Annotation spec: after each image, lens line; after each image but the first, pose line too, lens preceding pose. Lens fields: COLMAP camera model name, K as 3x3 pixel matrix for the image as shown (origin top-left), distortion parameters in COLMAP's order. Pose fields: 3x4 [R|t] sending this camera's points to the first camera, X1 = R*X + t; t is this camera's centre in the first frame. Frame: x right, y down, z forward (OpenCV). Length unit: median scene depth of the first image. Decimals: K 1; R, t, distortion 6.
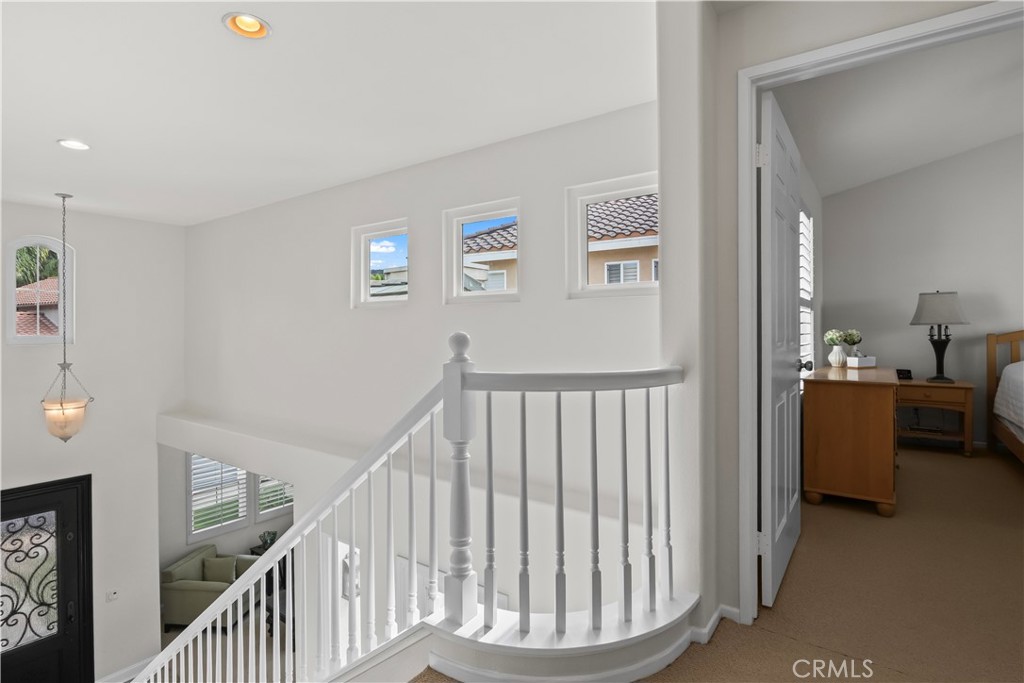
lens RADIAL K [[515.4, 0, 507.3], [0, 515.4, 343.9], [0, 0, 1]] dist [-0.005265, -0.001992]
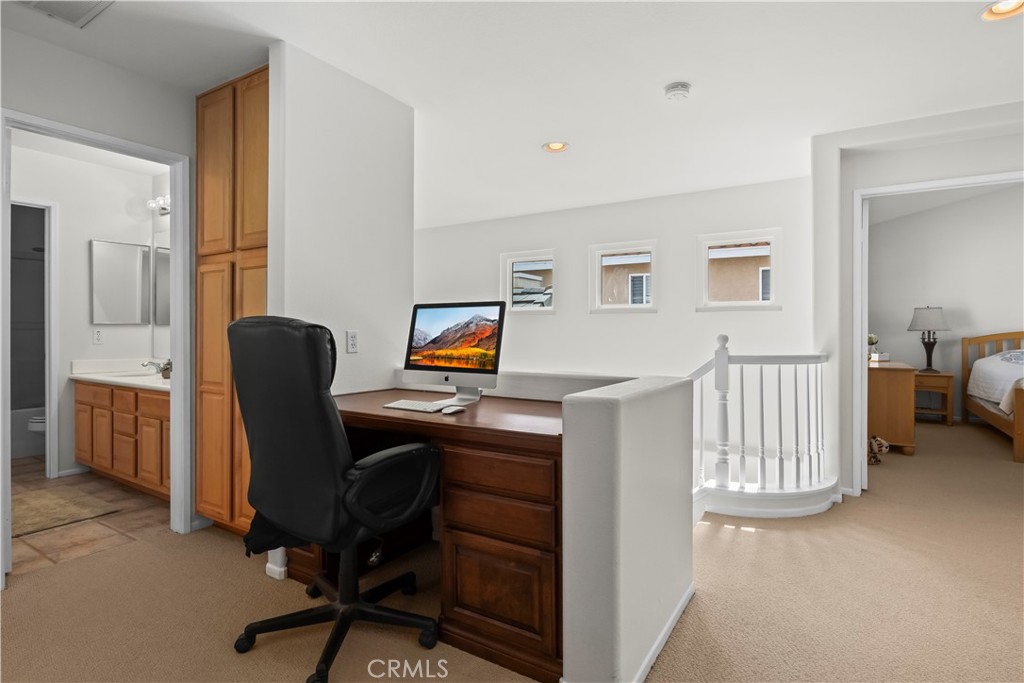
lens RADIAL K [[515.4, 0, 508.1], [0, 515.4, 345.8], [0, 0, 1]] dist [-0.005265, -0.001992]
pose [[0.998282, 0.004515, 0.058426, -0.383275], [-0.004353, 0.999986, -0.002894, 0.012091], [-0.058438, 0.002635, 0.998288, -0.323126]]
